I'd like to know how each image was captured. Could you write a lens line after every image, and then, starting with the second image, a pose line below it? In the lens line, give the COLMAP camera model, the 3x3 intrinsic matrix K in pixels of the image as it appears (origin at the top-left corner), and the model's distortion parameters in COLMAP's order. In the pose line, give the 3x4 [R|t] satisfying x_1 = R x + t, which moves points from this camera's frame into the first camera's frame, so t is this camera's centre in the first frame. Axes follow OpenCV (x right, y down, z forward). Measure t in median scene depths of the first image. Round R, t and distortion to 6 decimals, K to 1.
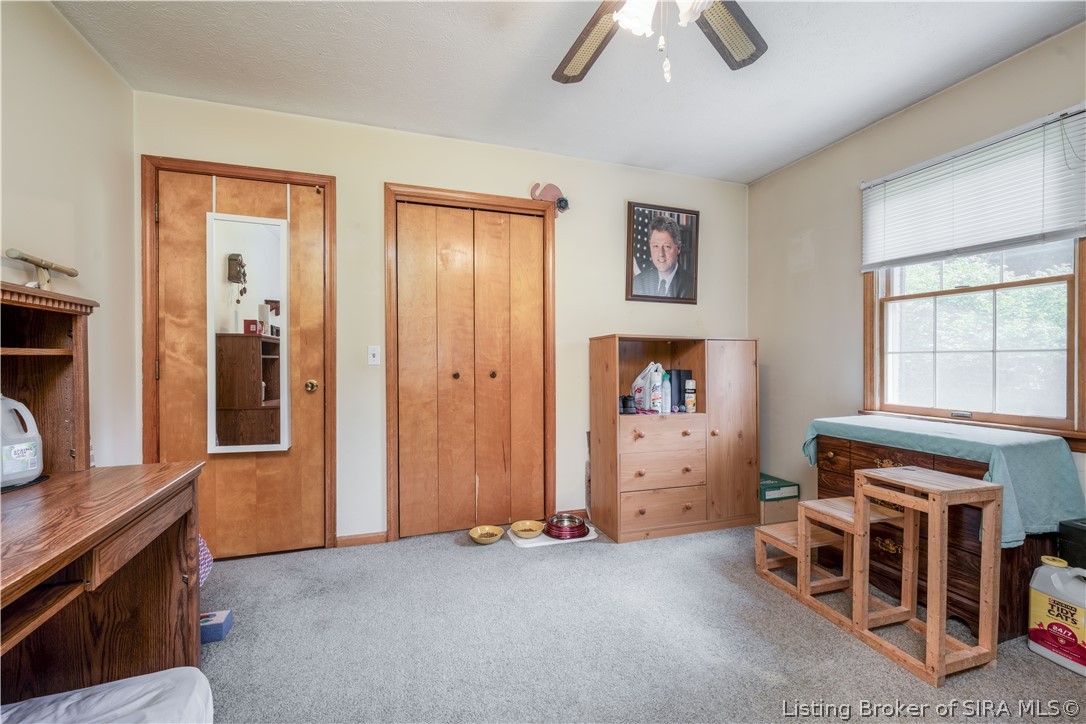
lens RADIAL K [[461.5, 0, 544.4], [0, 461.5, 360.6], [0, 0, 1]] dist [-0.000628, -0.000065]
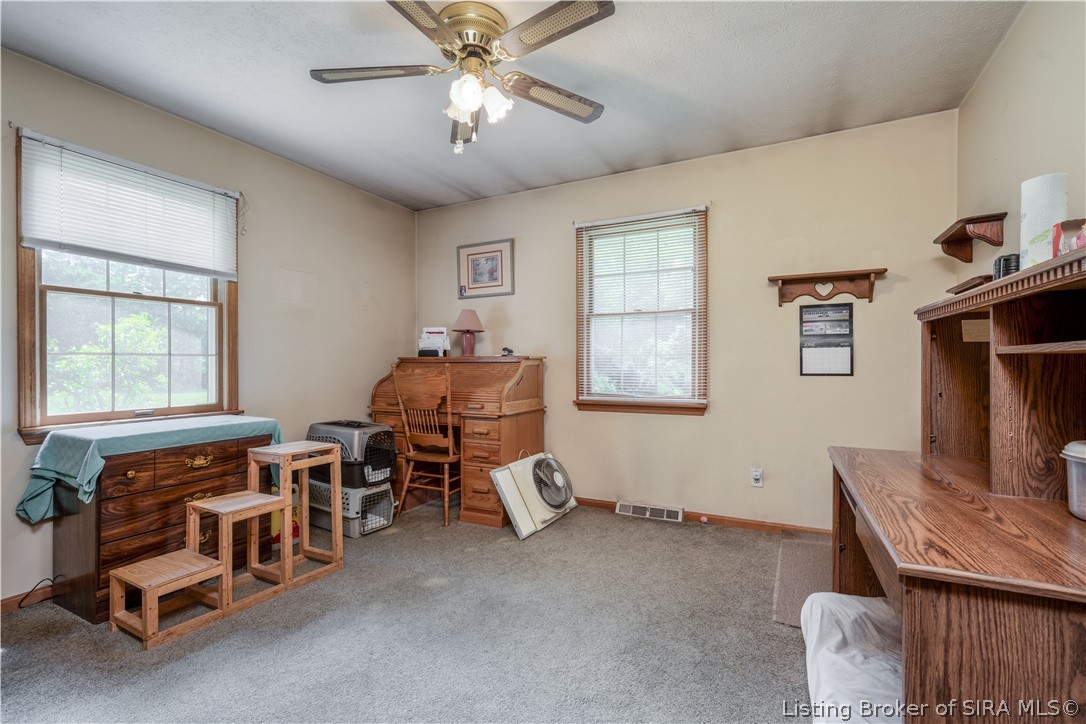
lens RADIAL K [[503.5, 0, 545.9], [0, 503.5, 363.9], [0, 0, 1]] dist [0.002855, -0.000813]
pose [[-0.705236, -0.008572, 0.708921, -0.587864], [-0.000488, 0.999933, 0.011605, -0.010262], [-0.708973, 0.007838, -0.705193, 1.152216]]
